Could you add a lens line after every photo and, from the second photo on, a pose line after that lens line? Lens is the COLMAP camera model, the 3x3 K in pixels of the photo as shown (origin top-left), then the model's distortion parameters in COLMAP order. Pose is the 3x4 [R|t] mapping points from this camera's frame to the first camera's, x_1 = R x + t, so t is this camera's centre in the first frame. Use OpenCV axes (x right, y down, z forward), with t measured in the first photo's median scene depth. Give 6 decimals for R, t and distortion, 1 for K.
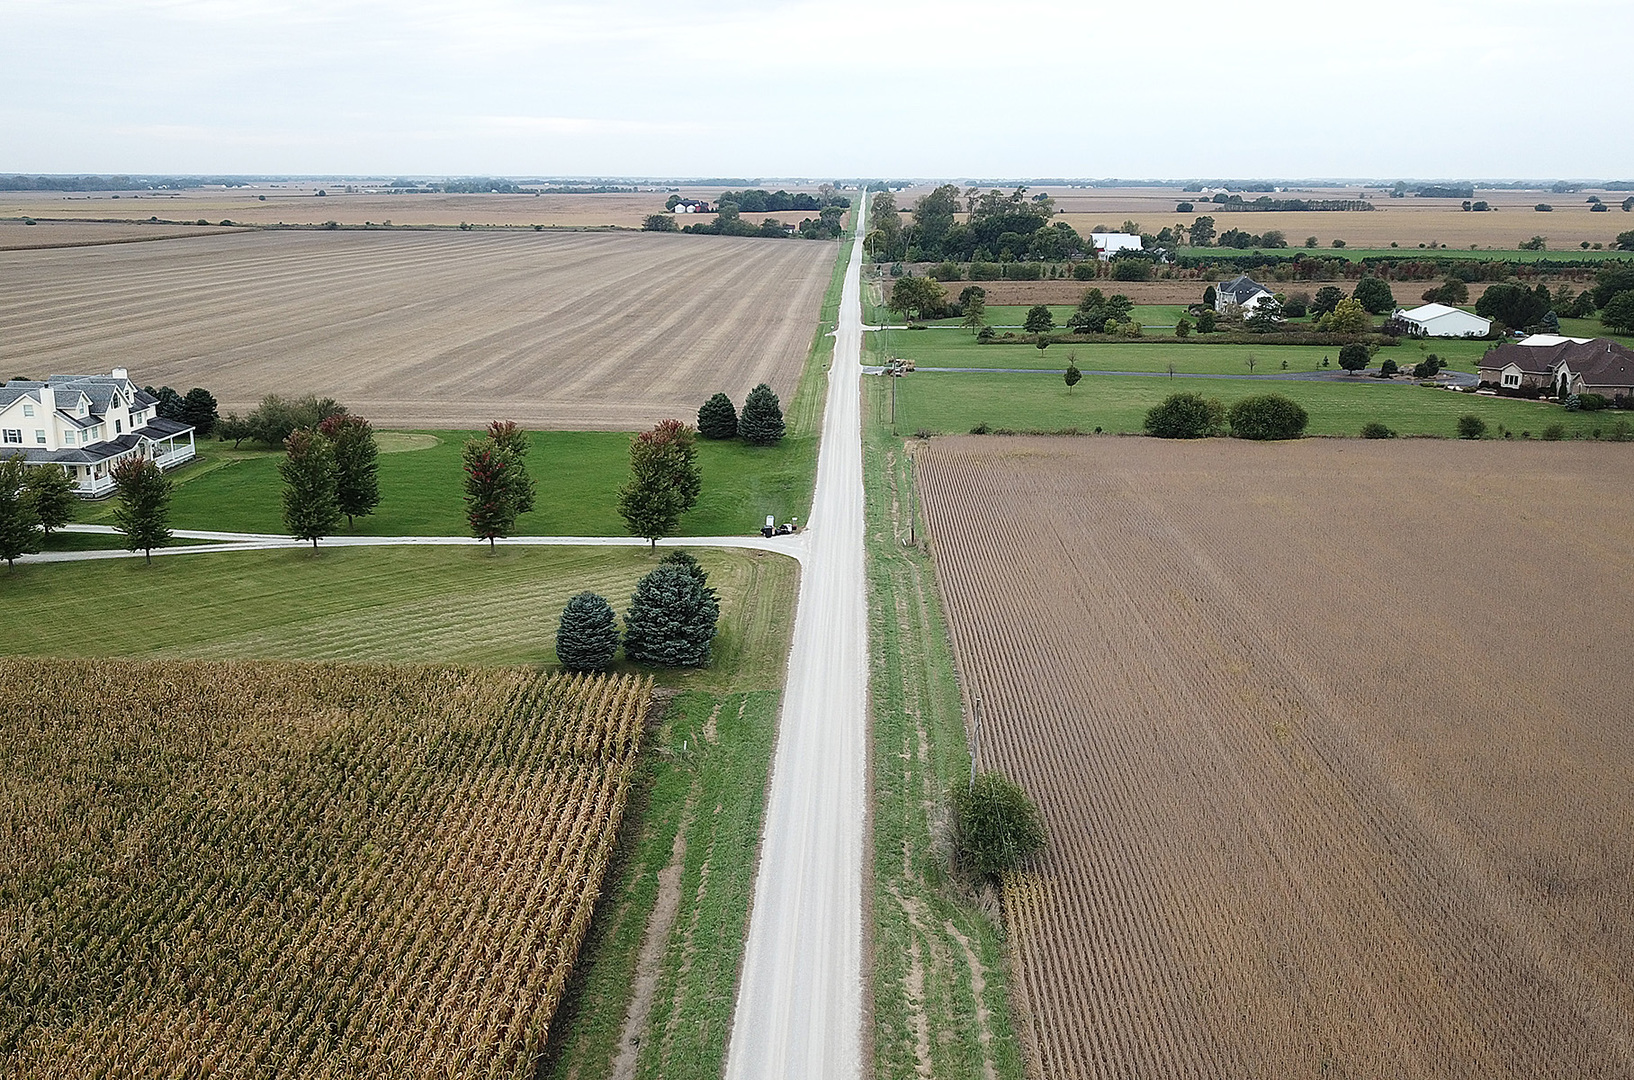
lens RADIAL K [[1397.8, 0, 817.0], [0, 1397.8, 540.0], [0, 0, 1]] dist [-0.000018, -0.003372]
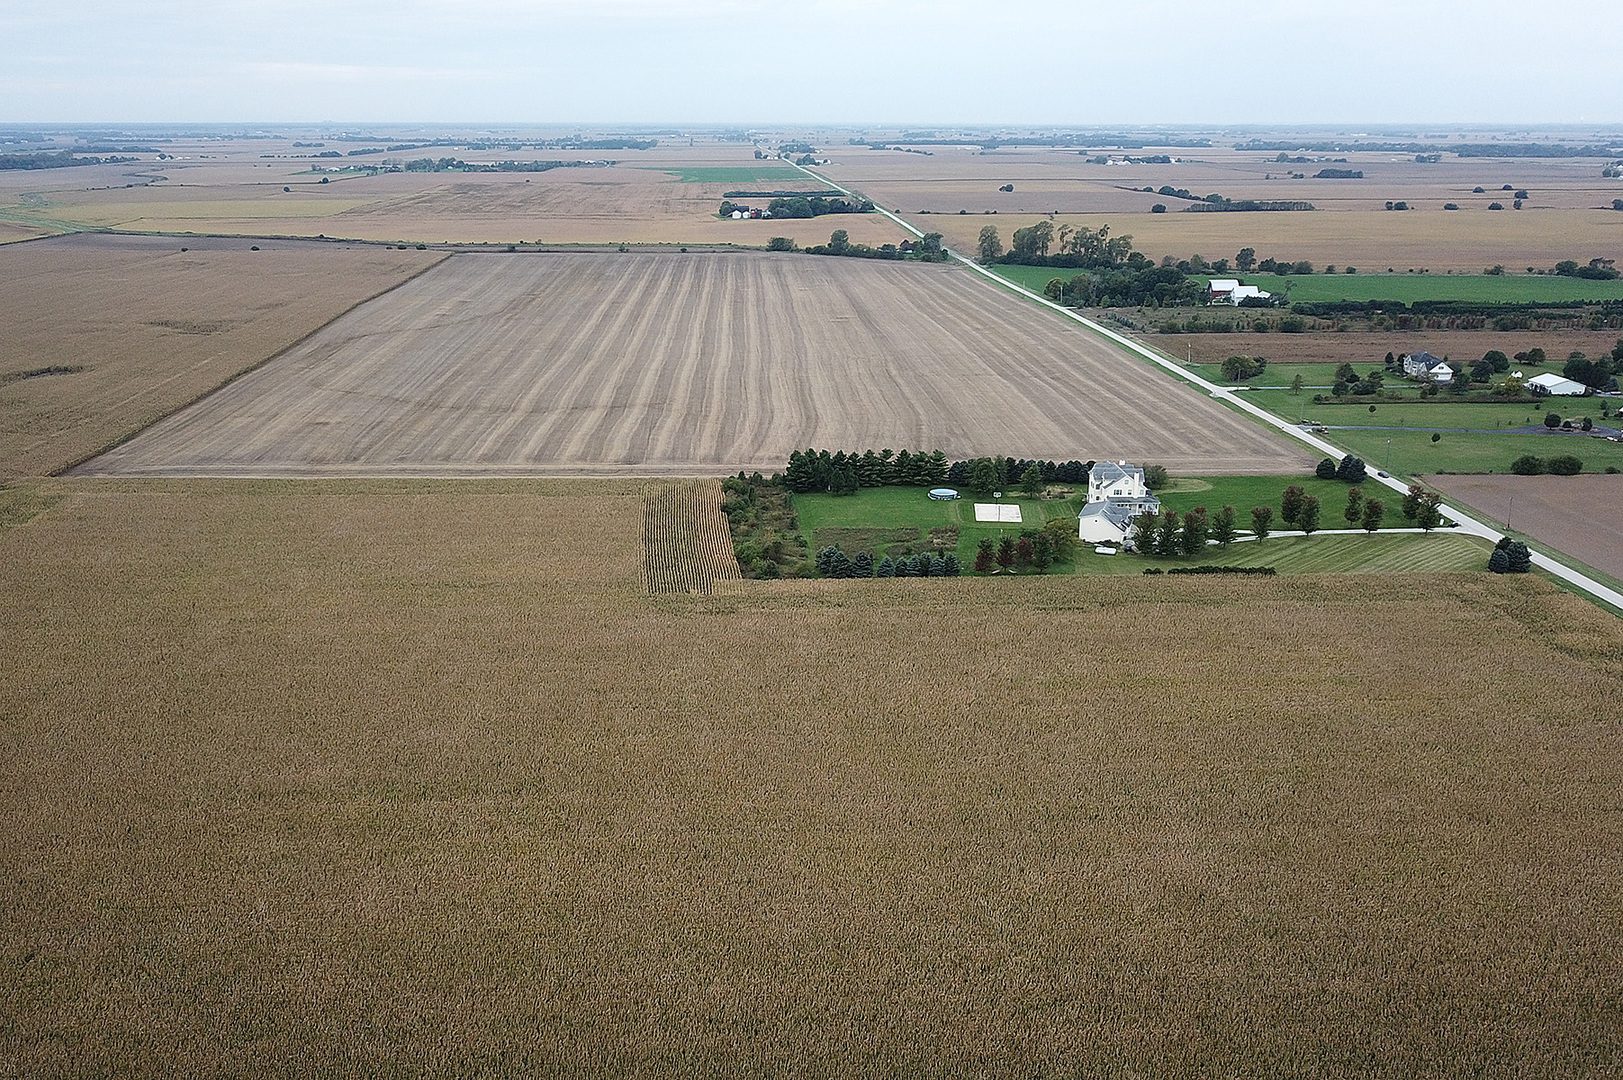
lens RADIAL K [[1393.1, 0, 811.5], [0, 1393.1, 540.0], [0, 0, 1]] dist [-0.000928, 0.004501]
pose [[0.995640, -0.026110, 0.089547, -0.261176], [0.022976, 0.999093, 0.035856, -0.017932], [-0.090402, -0.033642, 0.995337, -0.270948]]
